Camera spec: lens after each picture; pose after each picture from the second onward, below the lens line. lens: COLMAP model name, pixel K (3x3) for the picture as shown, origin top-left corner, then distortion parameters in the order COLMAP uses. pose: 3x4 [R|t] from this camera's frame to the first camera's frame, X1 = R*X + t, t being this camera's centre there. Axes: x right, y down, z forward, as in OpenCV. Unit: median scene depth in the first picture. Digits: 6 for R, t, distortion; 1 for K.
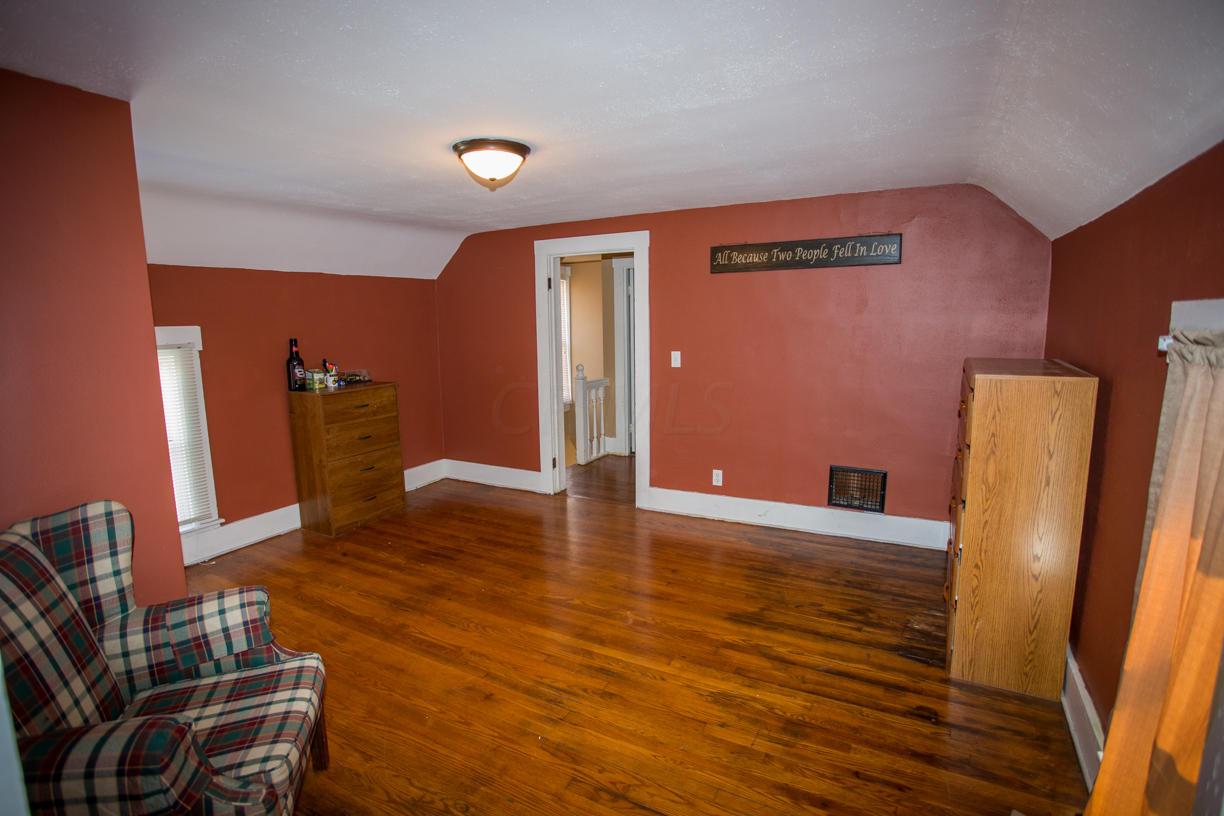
lens RADIAL K [[596.7, 0, 611.0], [0, 596.7, 414.4], [0, 0, 1]] dist [-0.069559, 0.027144]
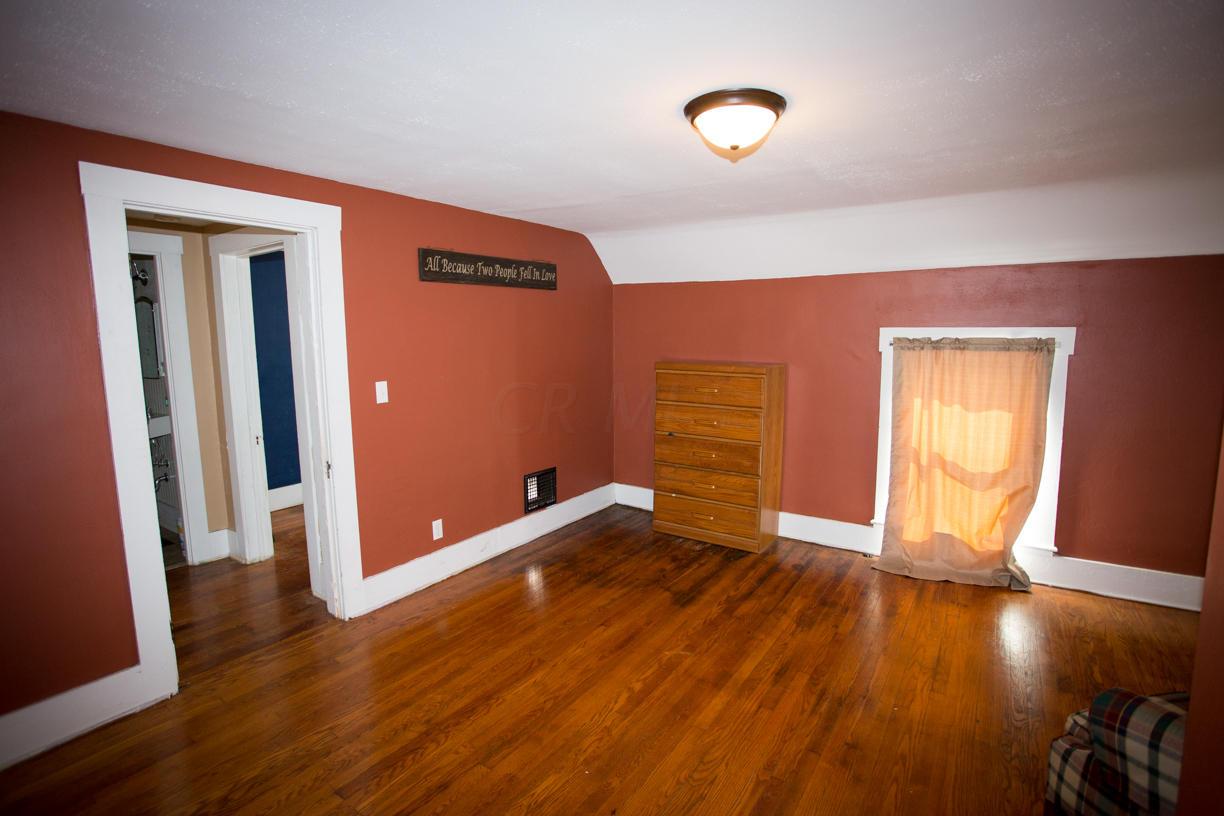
lens RADIAL K [[596.7, 0, 607.7], [0, 596.7, 405.3], [0, 0, 1]] dist [-0.069559, 0.027144]
pose [[0.097153, -0.104676, 0.989750, -0.678963], [0.164302, 0.982496, 0.087781, -0.109426], [-0.981614, 0.154090, 0.112651, 0.752512]]
